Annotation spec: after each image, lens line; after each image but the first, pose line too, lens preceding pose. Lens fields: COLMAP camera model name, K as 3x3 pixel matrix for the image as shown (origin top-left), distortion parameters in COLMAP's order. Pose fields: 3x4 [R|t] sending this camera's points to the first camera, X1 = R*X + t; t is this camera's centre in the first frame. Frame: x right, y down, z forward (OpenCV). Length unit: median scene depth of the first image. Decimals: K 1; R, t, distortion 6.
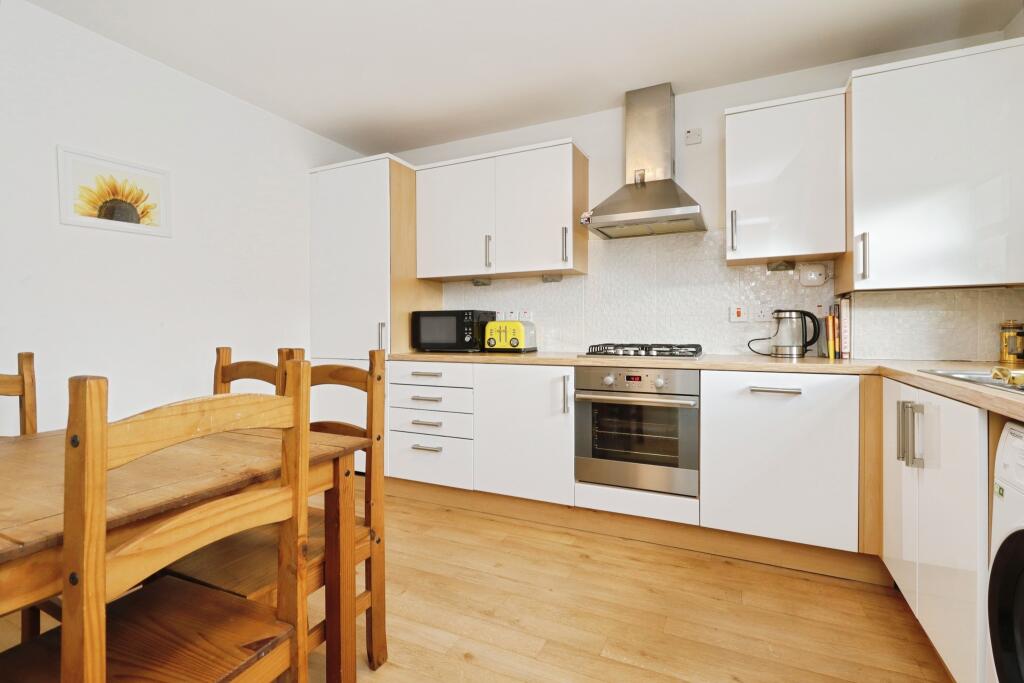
lens RADIAL K [[470.6, 0, 533.2], [0, 470.6, 327.4], [0, 0, 1]] dist [0.001896, -0.000736]
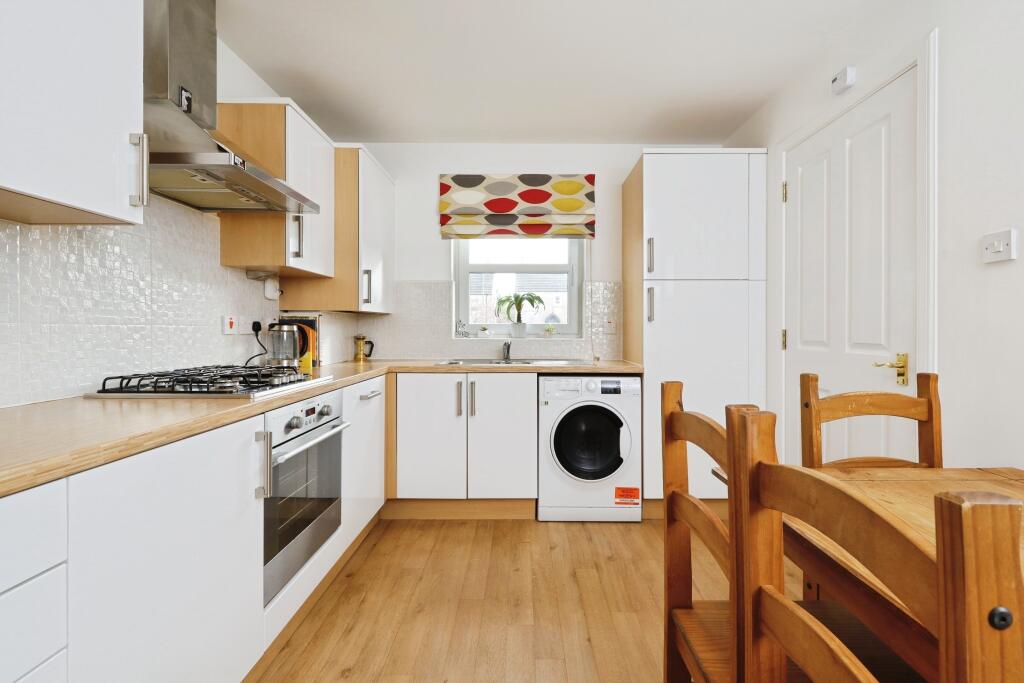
lens RADIAL K [[470.6, 0, 514.3], [0, 470.6, 333.1], [0, 0, 1]] dist [0.001896, -0.000736]
pose [[-0.404904, 0.001558, 0.914358, -0.863477], [-0.003406, 0.999989, -0.003213, -0.020497], [-0.914353, -0.004416, -0.404894, 1.448725]]
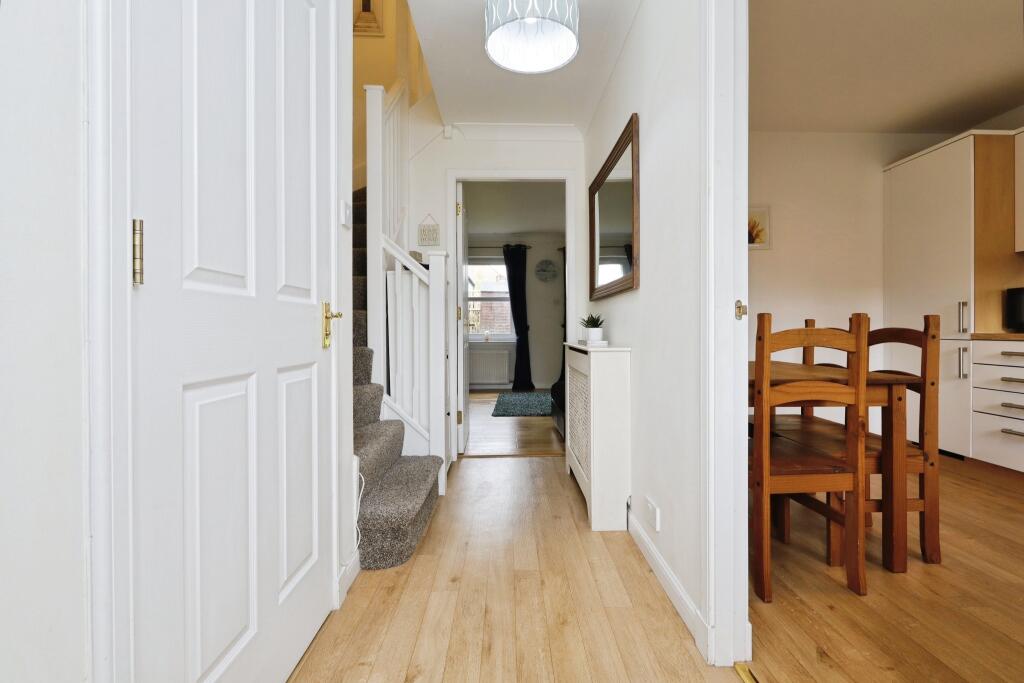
lens RADIAL K [[470.6, 0, 516.8], [0, 470.6, 333.9], [0, 0, 1]] dist [0.001896, -0.000736]
pose [[0.435444, 0.011278, -0.900145, 0.305708], [0.005215, 0.999873, 0.015050, 0.069629], [0.900201, -0.011247, 0.435330, -0.528937]]
